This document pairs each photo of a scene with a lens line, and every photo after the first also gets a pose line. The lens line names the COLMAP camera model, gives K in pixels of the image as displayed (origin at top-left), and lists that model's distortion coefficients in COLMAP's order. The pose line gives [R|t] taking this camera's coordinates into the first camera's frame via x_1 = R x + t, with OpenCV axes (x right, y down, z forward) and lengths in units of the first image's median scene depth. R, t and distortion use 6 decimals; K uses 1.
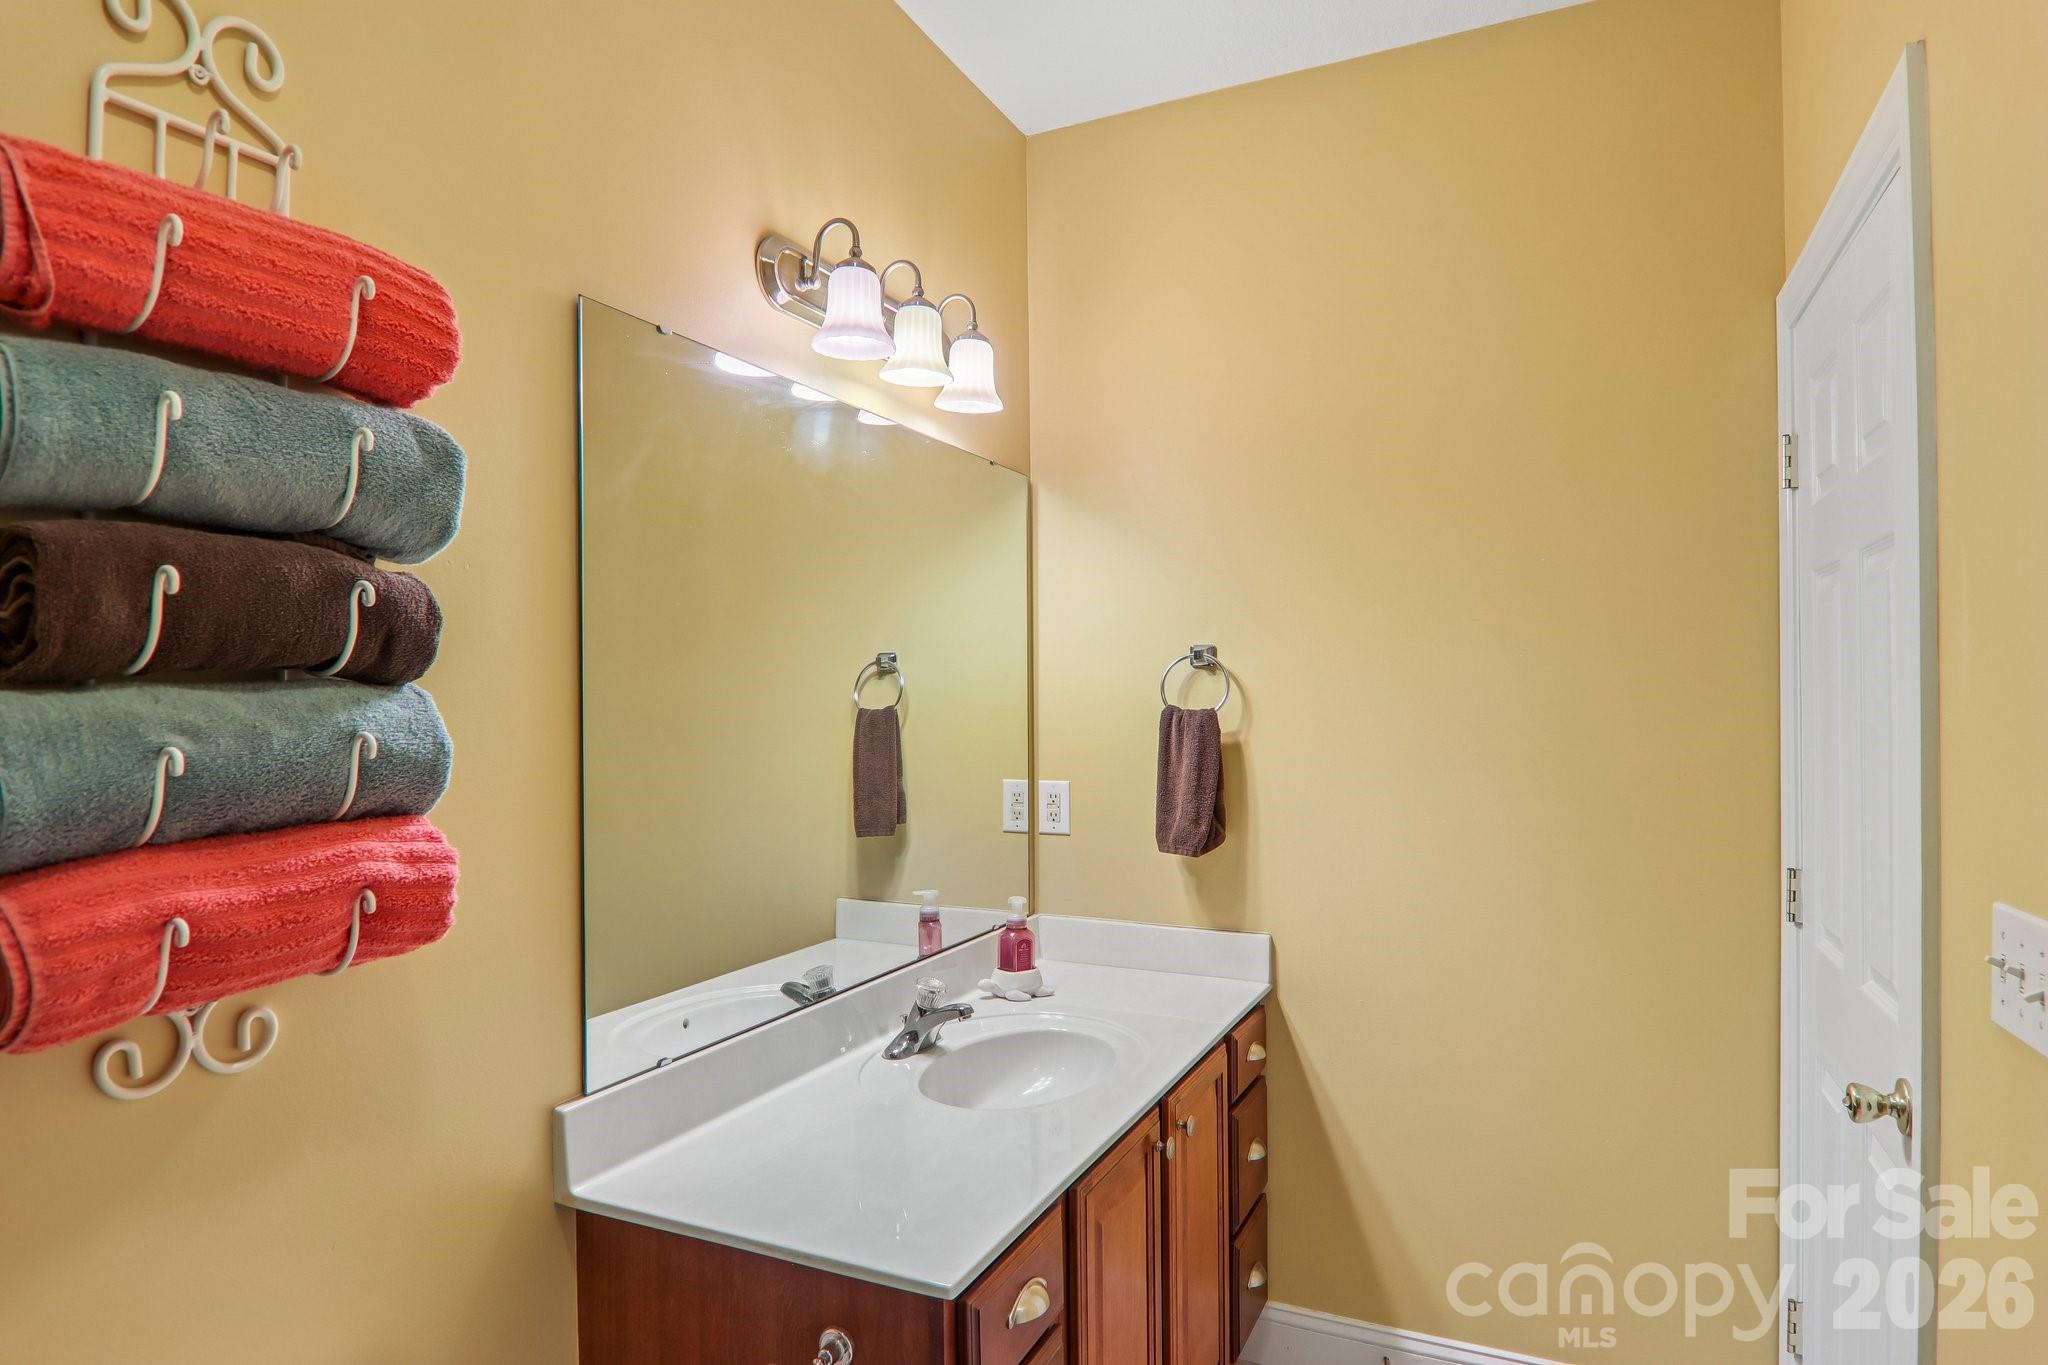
lens RADIAL K [[1135.4, 0, 1023.6], [0, 1135.4, 703.8], [0, 0, 1]] dist [0.001378, -0.018554]
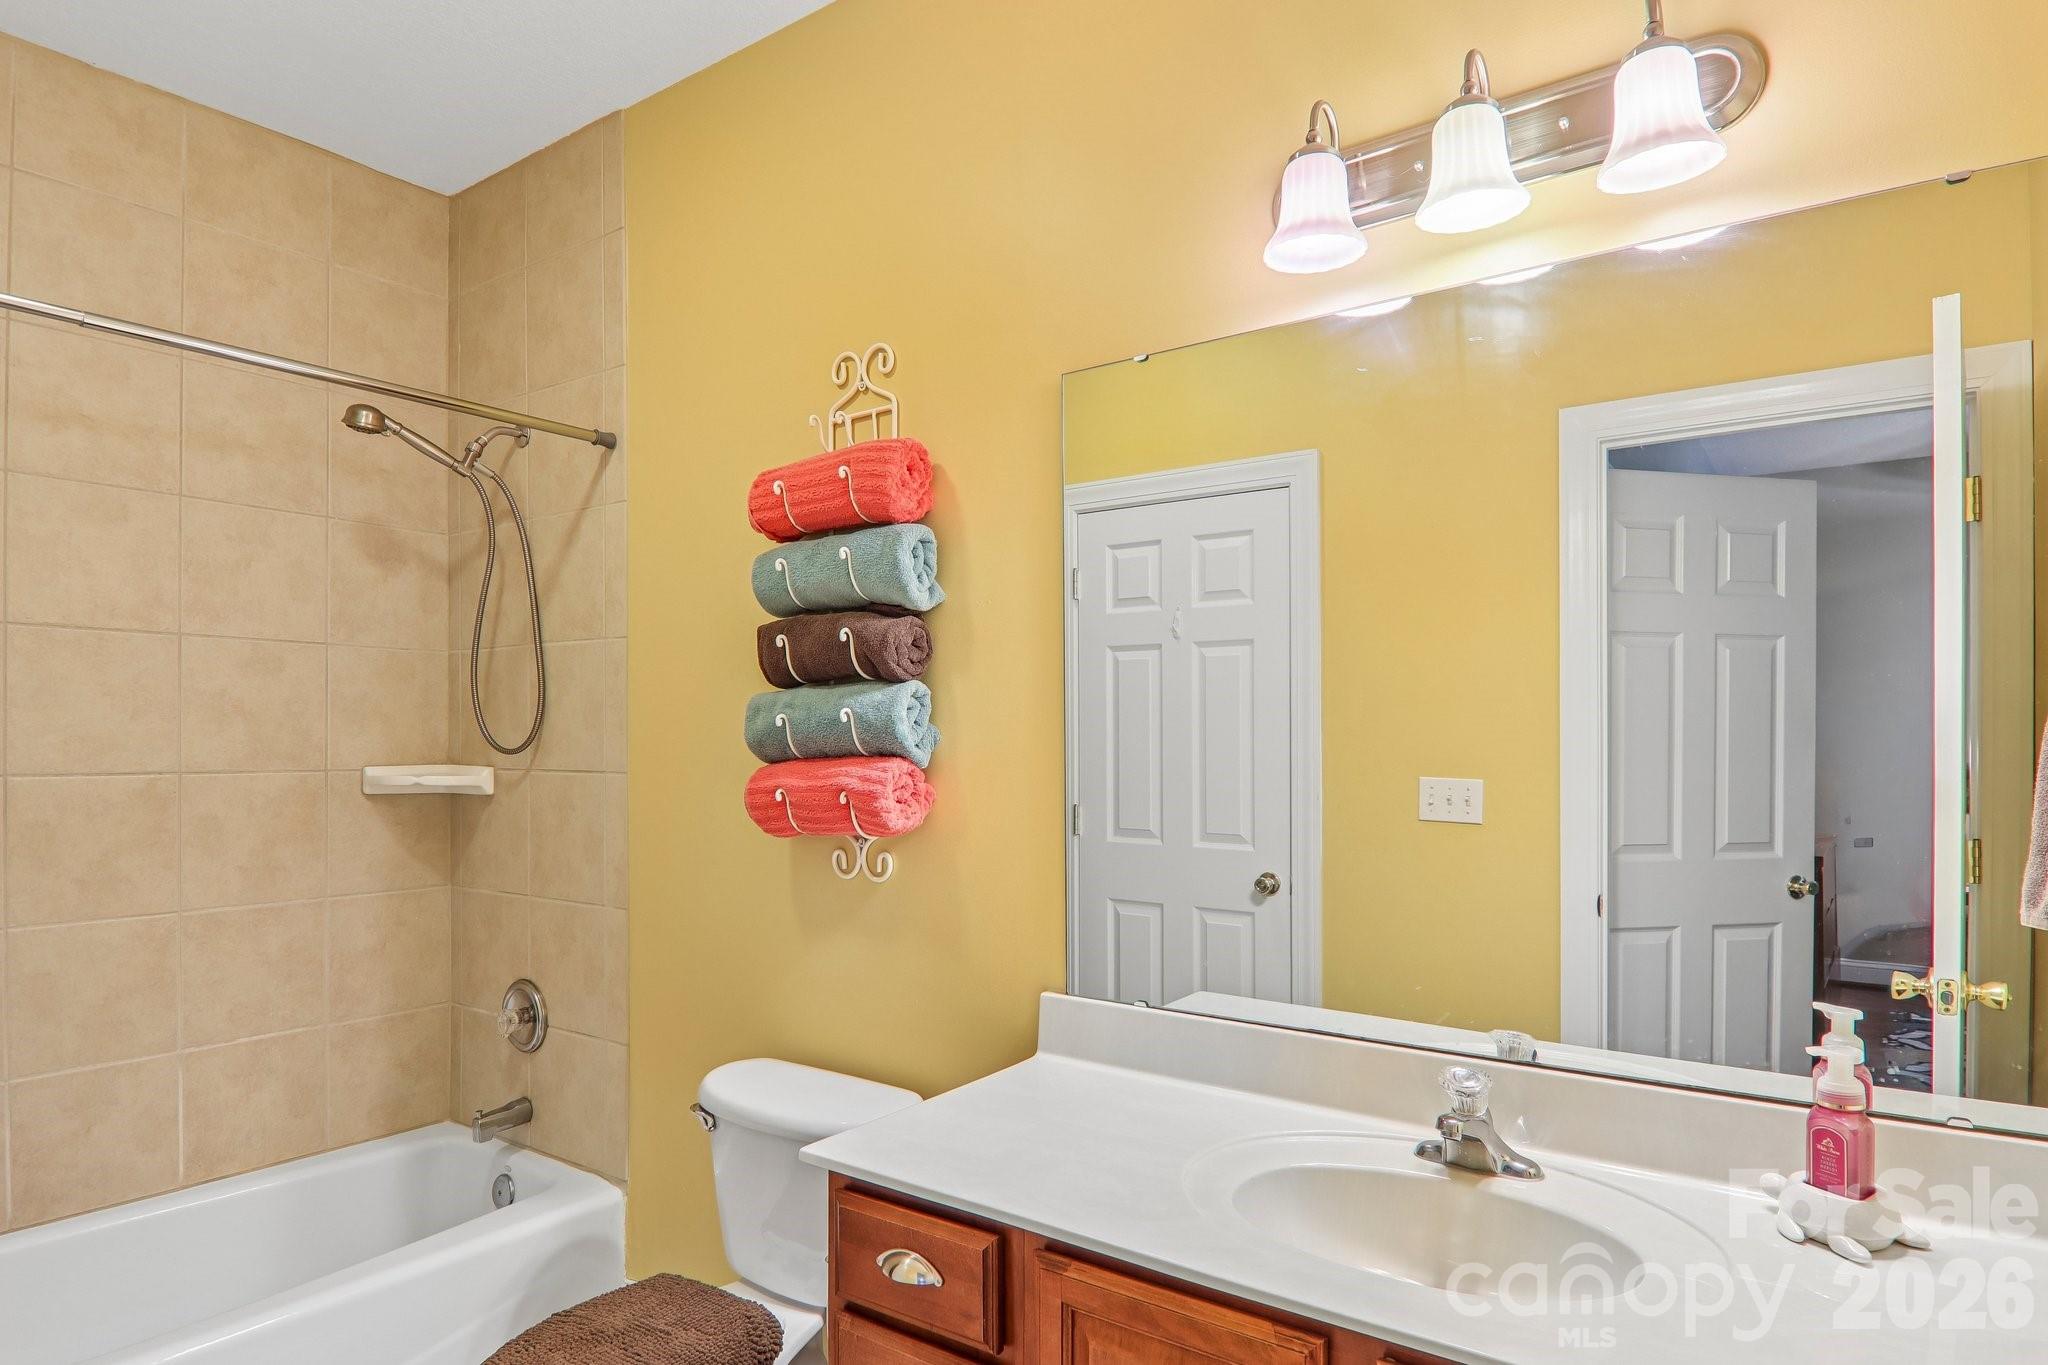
lens RADIAL K [[1135.4, 0, 1023.6], [0, 1135.4, 703.8], [0, 0, 1]] dist [0.001378, -0.018554]
pose [[-0.156725, -0.012306, -0.987566, 1.197529], [0.003516, 0.999909, -0.013018, 0.042117], [0.987636, -0.005512, -0.156667, 1.538829]]
